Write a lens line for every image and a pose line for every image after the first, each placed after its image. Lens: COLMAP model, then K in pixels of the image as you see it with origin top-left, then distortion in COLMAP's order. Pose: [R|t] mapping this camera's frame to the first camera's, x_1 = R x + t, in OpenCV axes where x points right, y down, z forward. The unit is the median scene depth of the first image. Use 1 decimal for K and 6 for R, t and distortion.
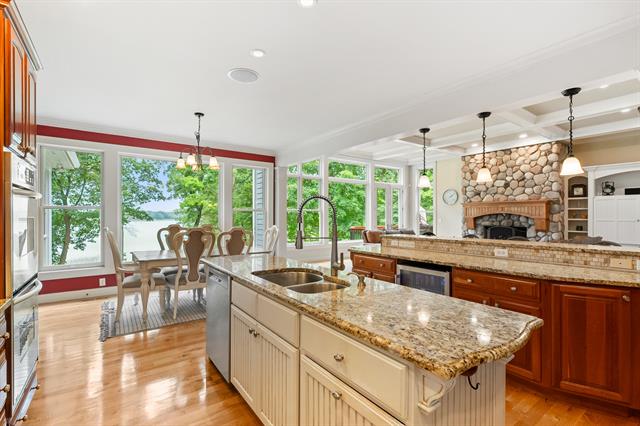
lens RADIAL K [[291.2, 0, 318.7], [0, 291.2, 214.7], [0, 0, 1]] dist [-0.003766, 0.000097]
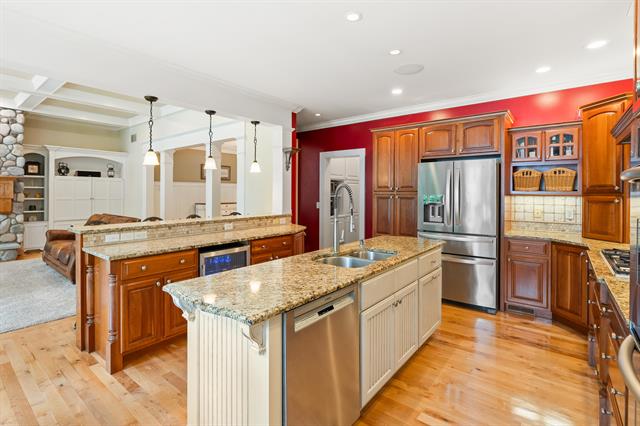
lens RADIAL K [[307.9, 0, 307.6], [0, 307.9, 193.0], [0, 0, 1]] dist [0.016043, 0.000016]
pose [[-0.243091, -0.001442, 0.970002, -0.324962], [-0.007003, 0.999975, -0.000269, -0.008960], [-0.969978, -0.006859, -0.243095, 0.399928]]
